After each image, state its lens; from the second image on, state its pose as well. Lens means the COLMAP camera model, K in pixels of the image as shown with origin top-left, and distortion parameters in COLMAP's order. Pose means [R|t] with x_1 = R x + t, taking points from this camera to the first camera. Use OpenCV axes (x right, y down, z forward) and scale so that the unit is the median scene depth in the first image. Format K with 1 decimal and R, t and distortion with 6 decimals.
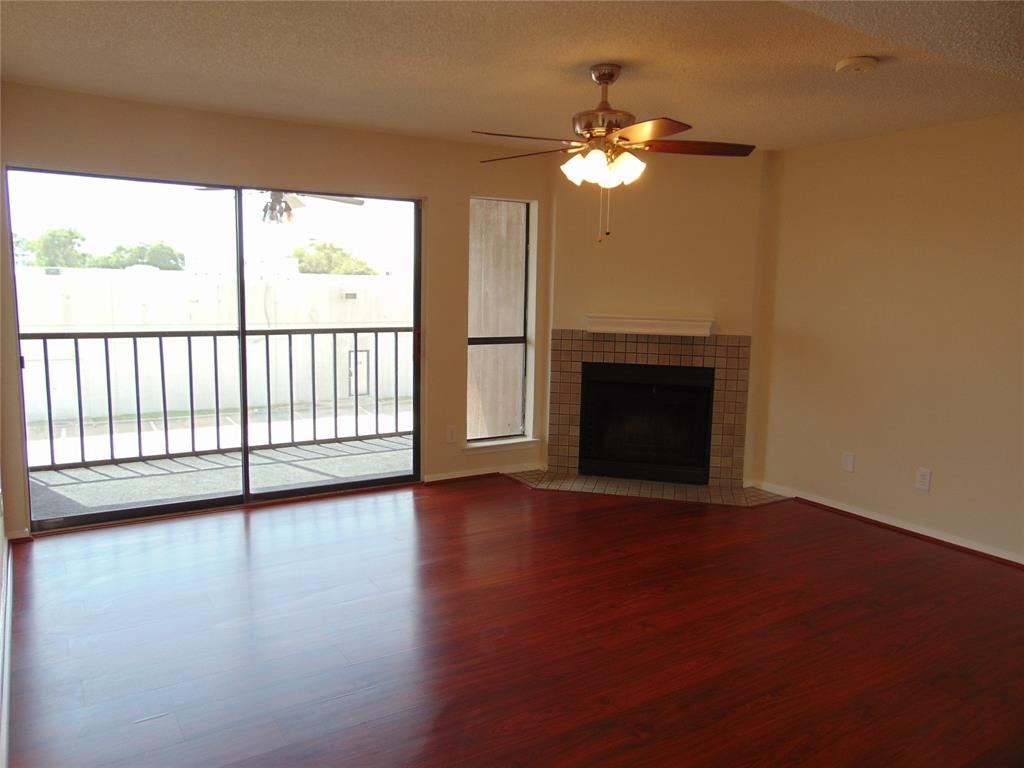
lens RADIAL K [[774.2, 0, 512.0], [0, 774.2, 384.0], [0, 0, 1]] dist [-0.011261, 0.041950]
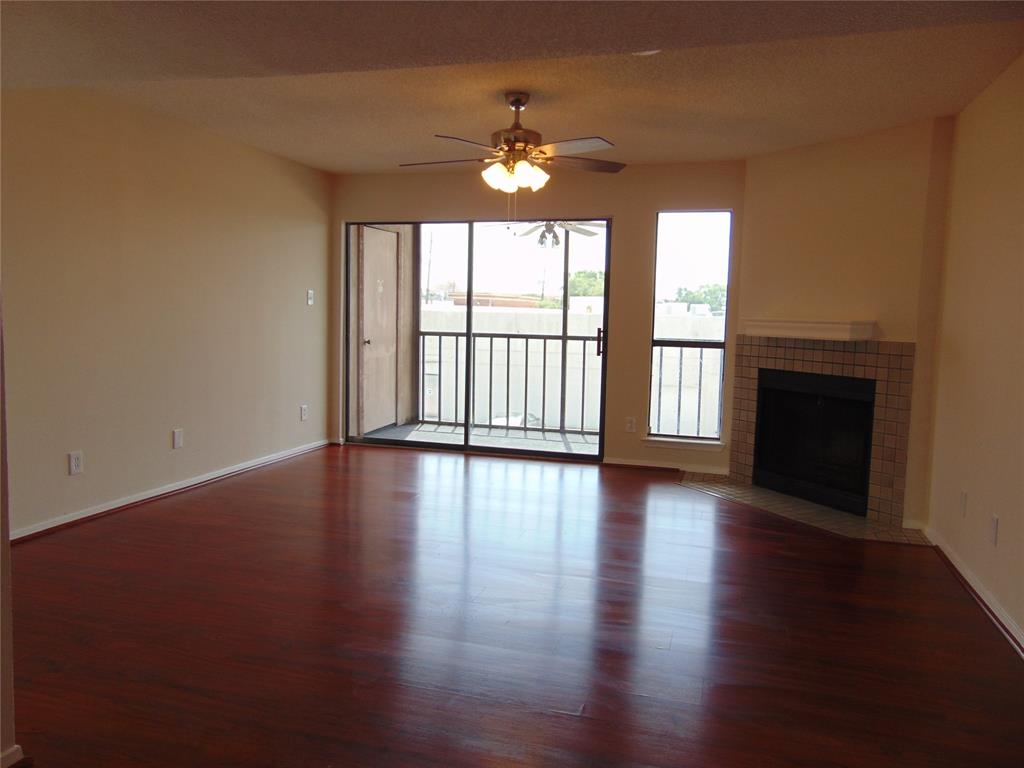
lens RADIAL K [[774.2, 0, 512.0], [0, 774.2, 384.0], [0, 0, 1]] dist [-0.011261, 0.041950]
pose [[0.649747, 0.064373, -0.757420, 0.638171], [-0.111194, 0.993739, -0.010930, 0.037212], [0.751974, 0.091323, 0.652836, 0.136501]]
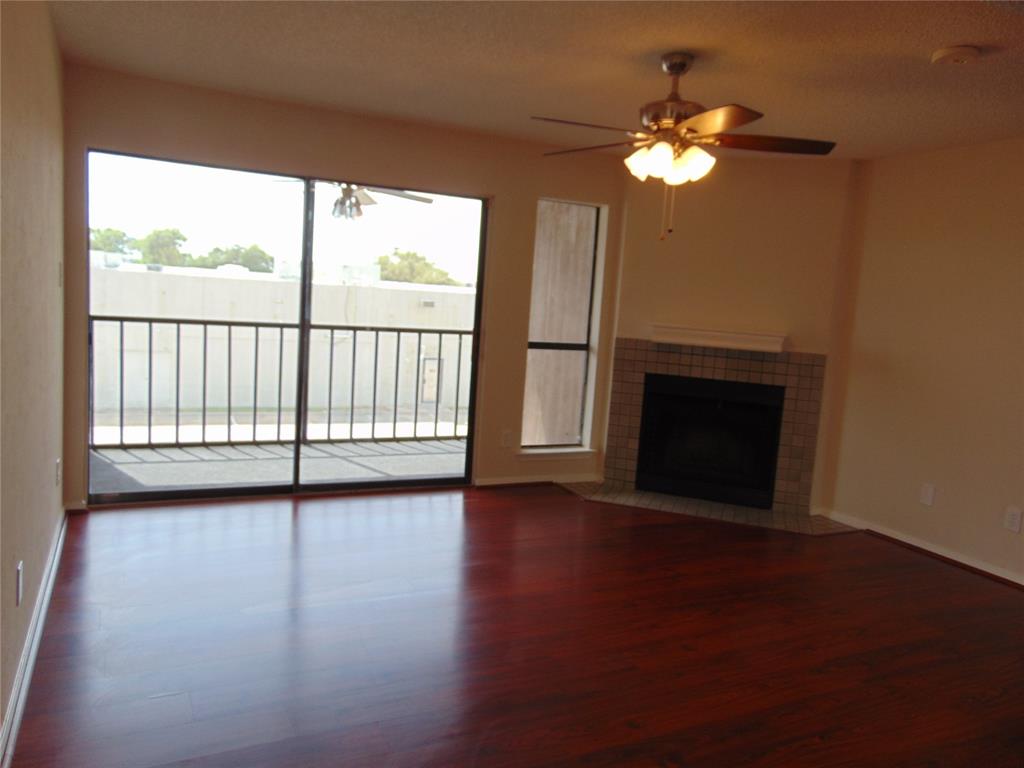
lens RADIAL K [[774.2, 0, 512.0], [0, 774.2, 384.0], [0, 0, 1]] dist [-0.011261, 0.041950]
pose [[0.993767, 0.057923, -0.095243, 0.018852], [-0.059830, 0.998059, -0.017290, 0.012255], [0.094057, 0.022880, 0.995304, 0.024741]]
